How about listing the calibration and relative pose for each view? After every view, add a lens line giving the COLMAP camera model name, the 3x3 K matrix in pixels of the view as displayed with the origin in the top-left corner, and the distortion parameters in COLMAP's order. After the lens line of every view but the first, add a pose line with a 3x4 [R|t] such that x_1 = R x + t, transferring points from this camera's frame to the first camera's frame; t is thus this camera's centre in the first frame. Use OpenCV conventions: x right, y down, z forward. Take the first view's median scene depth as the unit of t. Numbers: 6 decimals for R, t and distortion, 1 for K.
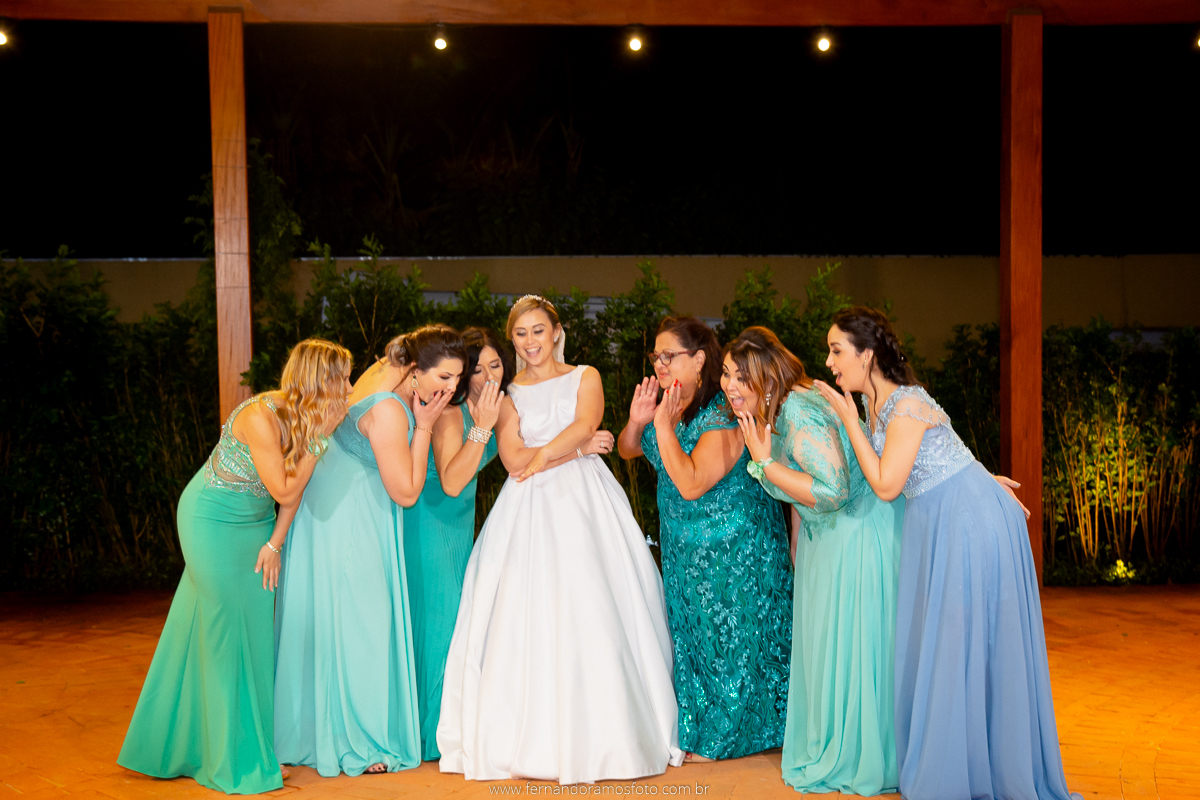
lens RADIAL K [[1567.6, 0, 603.2], [0, 1567.6, 394.8], [0, 0, 1]] dist [0.118373, 0.000000]
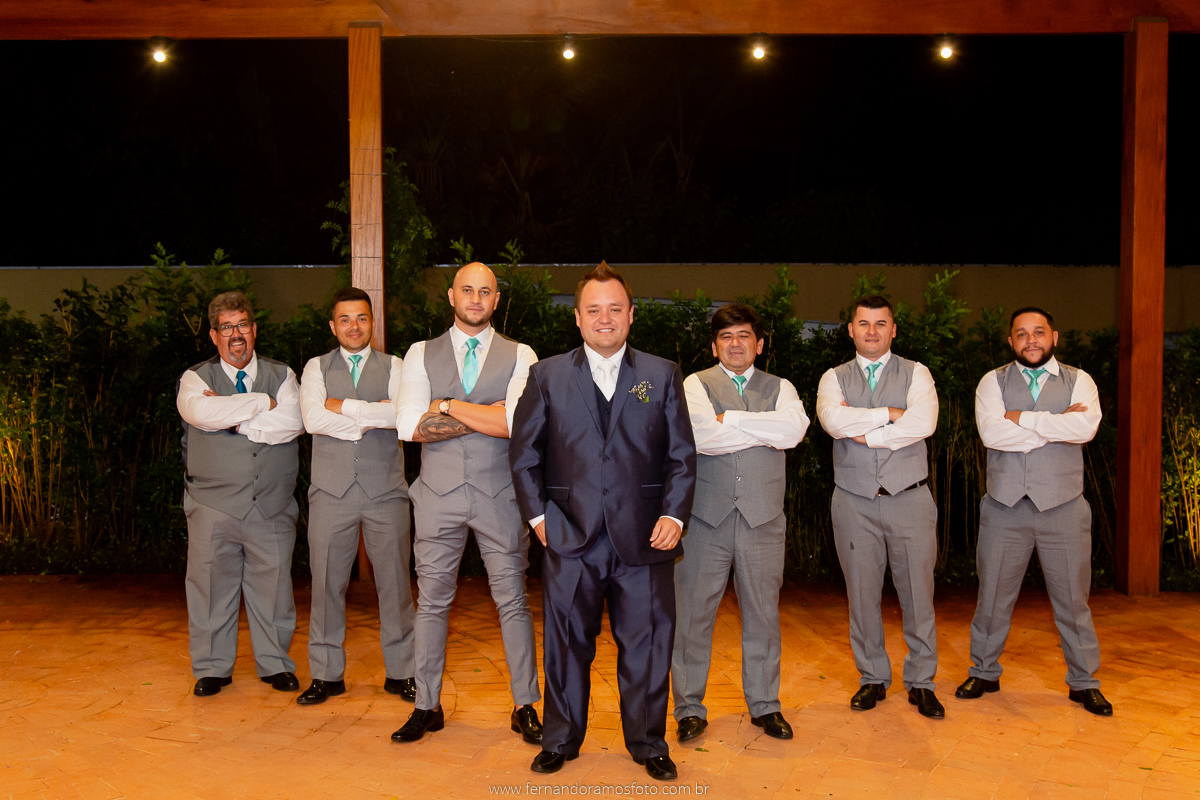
lens RADIAL K [[1304.7, 0, 594.8], [0, 1304.7, 400.3], [0, 0, 1]] dist [0.003970, 0.000000]
pose [[0.996766, 0.012080, -0.079440, -0.014929], [-0.010902, 0.999824, 0.015247, -0.009368], [0.079610, -0.014332, 0.996723, 0.144511]]
